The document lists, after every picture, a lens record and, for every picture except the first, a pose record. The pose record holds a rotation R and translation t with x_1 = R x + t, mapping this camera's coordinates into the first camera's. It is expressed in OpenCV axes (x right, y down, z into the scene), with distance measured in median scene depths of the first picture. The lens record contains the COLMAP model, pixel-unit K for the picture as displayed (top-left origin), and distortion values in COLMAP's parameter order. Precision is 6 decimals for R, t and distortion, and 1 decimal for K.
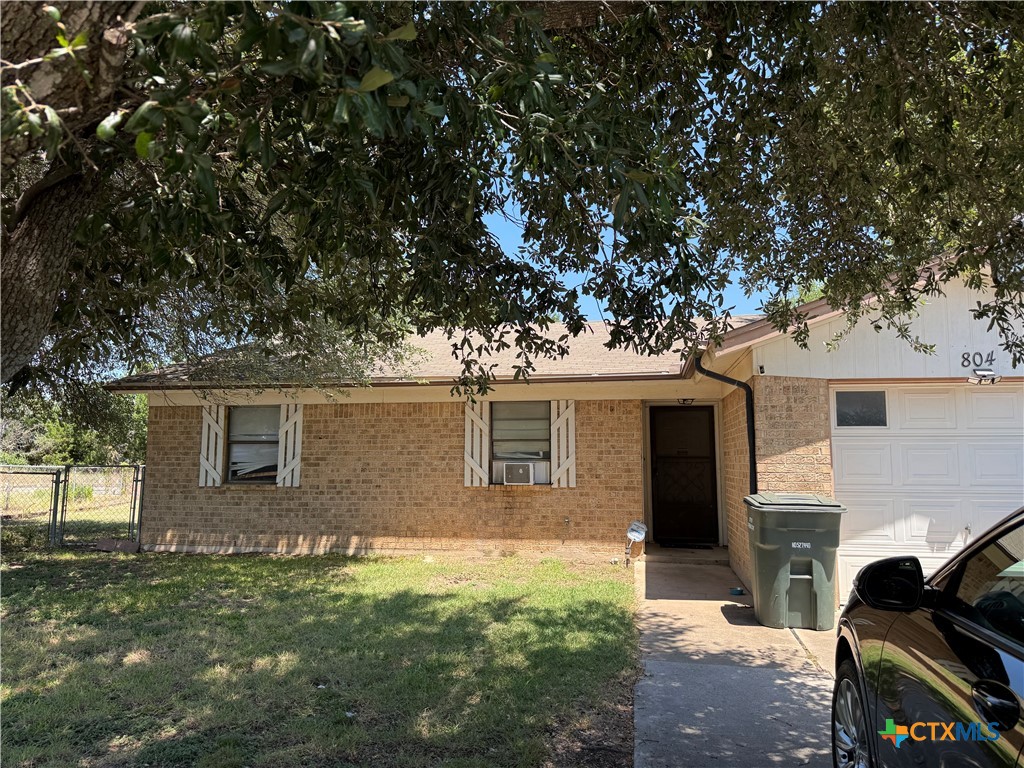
lens RADIAL K [[727.8, 0, 510.8], [0, 727.8, 381.5], [0, 0, 1]] dist [0.030077, -0.053611]
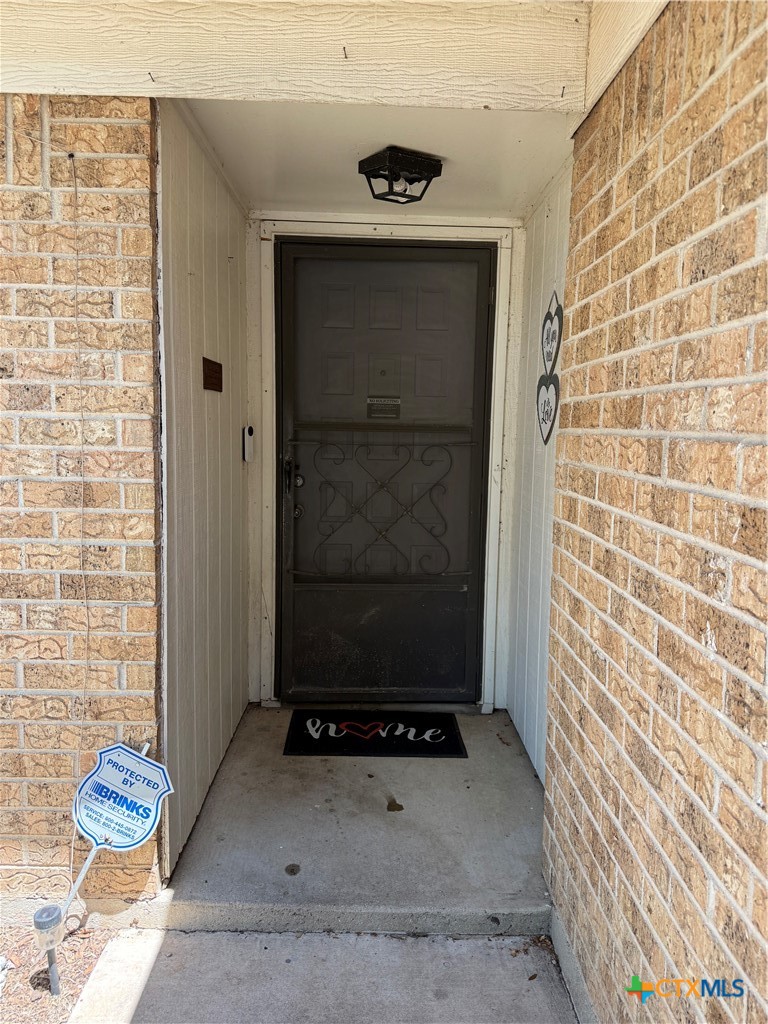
lens RADIAL K [[727.8, 0, 382.9], [0, 727.8, 511.4], [0, 0, 1]] dist [0.030077, -0.053611]
pose [[0.978619, -0.001563, 0.205674, 0.199118], [-0.046686, 0.972184, 0.229520, 0.079431], [-0.200312, -0.234215, 0.951325, 0.805504]]
